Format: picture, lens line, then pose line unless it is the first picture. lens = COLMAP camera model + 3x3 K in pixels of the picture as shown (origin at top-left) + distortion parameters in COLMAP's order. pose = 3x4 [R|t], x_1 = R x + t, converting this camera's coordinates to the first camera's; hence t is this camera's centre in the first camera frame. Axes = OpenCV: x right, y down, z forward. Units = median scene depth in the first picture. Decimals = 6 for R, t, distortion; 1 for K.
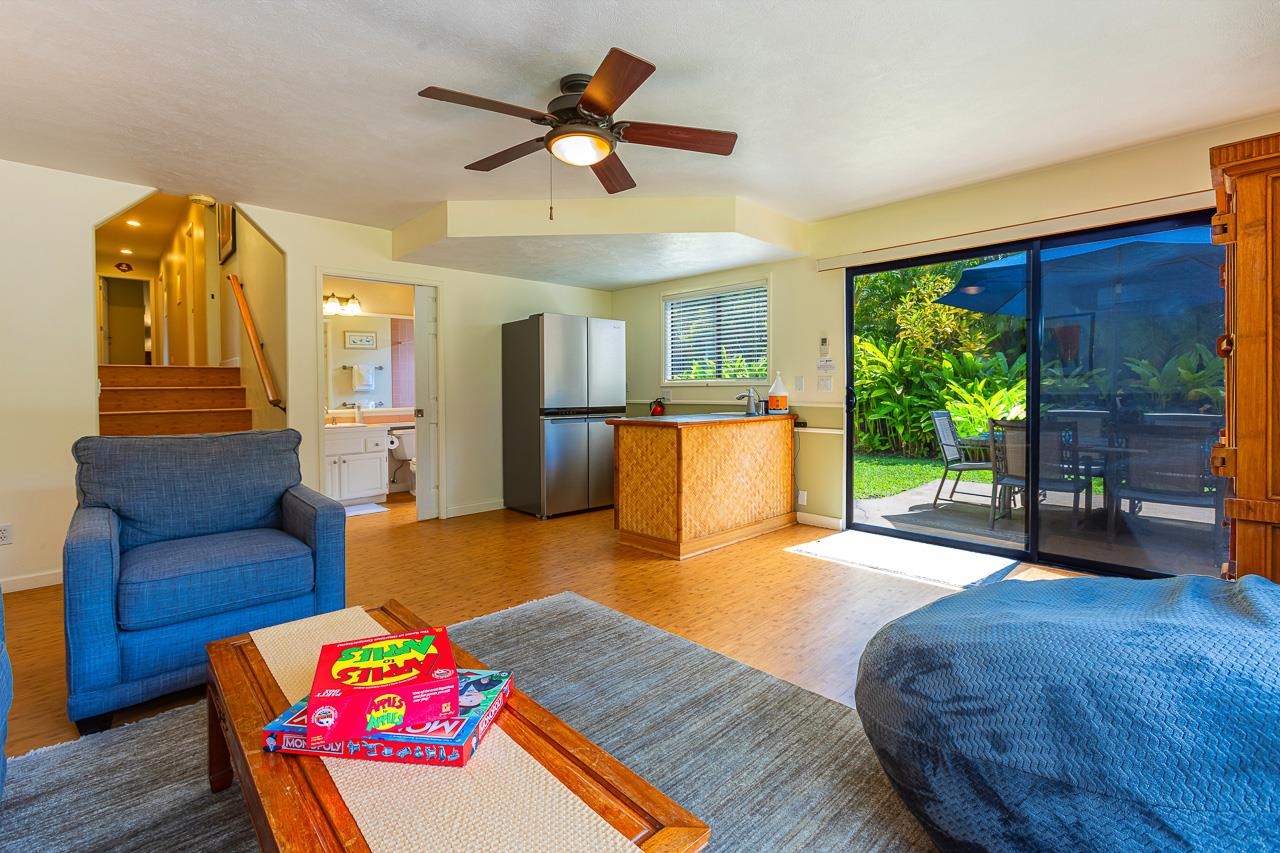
lens RADIAL K [[573.8, 0, 643.4], [0, 573.8, 405.5], [0, 0, 1]] dist [-0.002004, 0.000183]
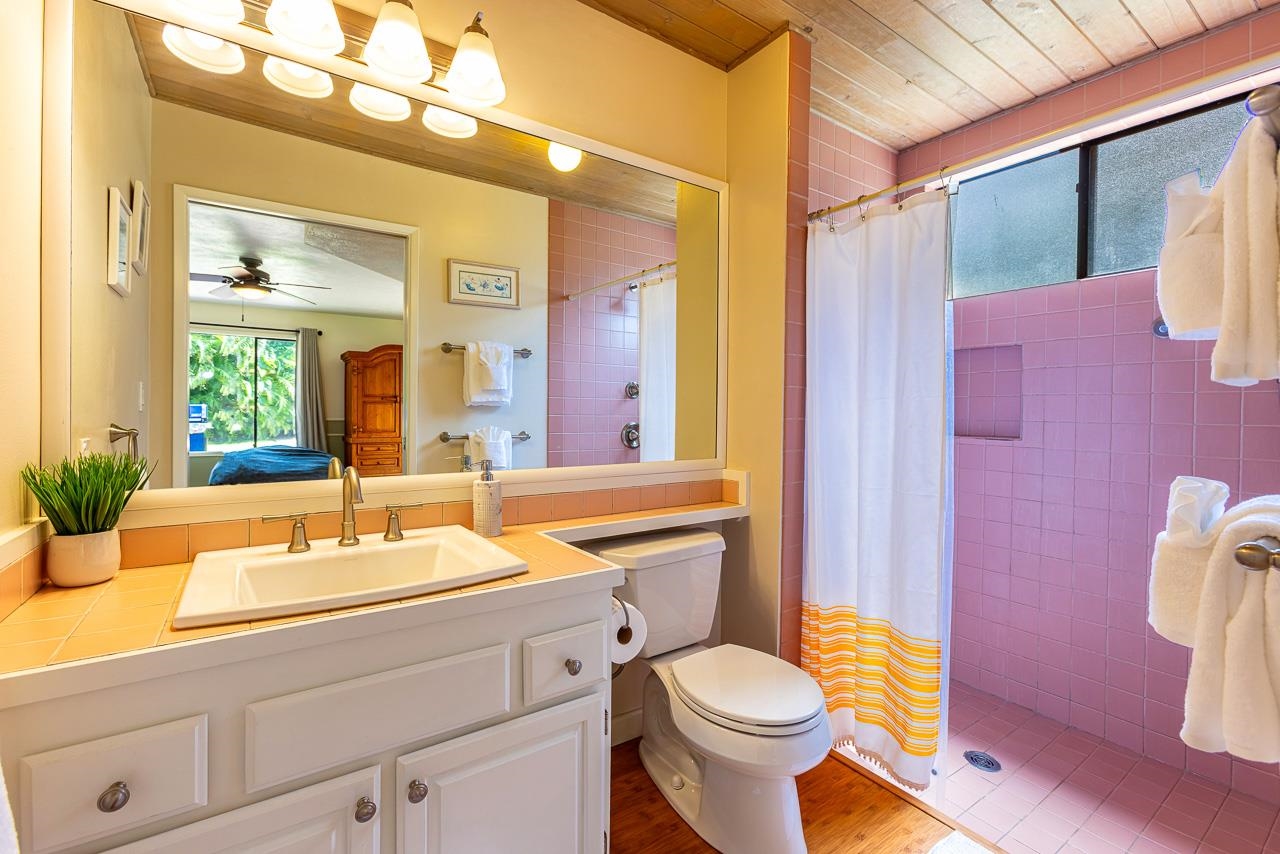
lens RADIAL K [[573.8, 0, 643.4], [0, 573.8, 406.0], [0, 0, 1]] dist [-0.002004, 0.000183]
pose [[0.986673, 0.010277, -0.162394, -0.314680], [-0.014943, 0.999509, -0.027541, -0.015209], [0.162031, 0.029600, 0.986342, 0.617948]]
